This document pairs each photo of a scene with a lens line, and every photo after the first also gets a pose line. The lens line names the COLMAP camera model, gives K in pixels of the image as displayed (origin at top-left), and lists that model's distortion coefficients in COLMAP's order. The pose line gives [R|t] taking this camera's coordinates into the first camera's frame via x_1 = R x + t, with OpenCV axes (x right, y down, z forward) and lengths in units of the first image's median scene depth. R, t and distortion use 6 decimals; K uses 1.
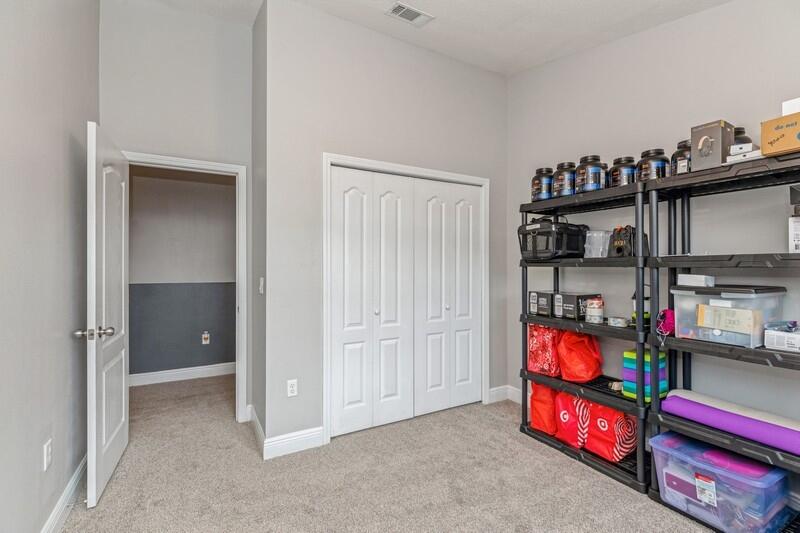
lens RADIAL K [[358.2, 0, 398.5], [0, 358.2, 263.1], [0, 0, 1]] dist [-0.000226, -0.000113]
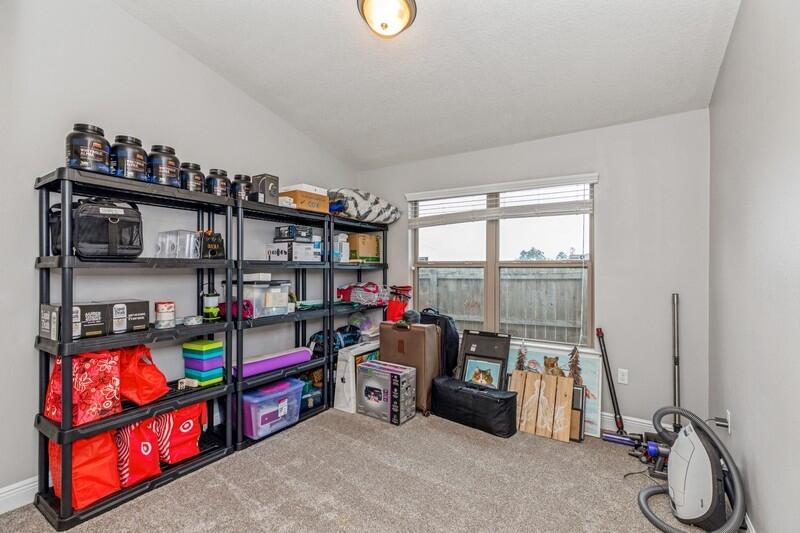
lens RADIAL K [[358.2, 0, 395.1], [0, 358.2, 268.4], [0, 0, 1]] dist [-0.000226, -0.000113]
pose [[-0.453706, -0.000246, 0.891152, -0.551789], [-0.009448, 0.999945, -0.004534, 0.010583], [-0.891102, -0.010477, -0.453683, 0.894063]]
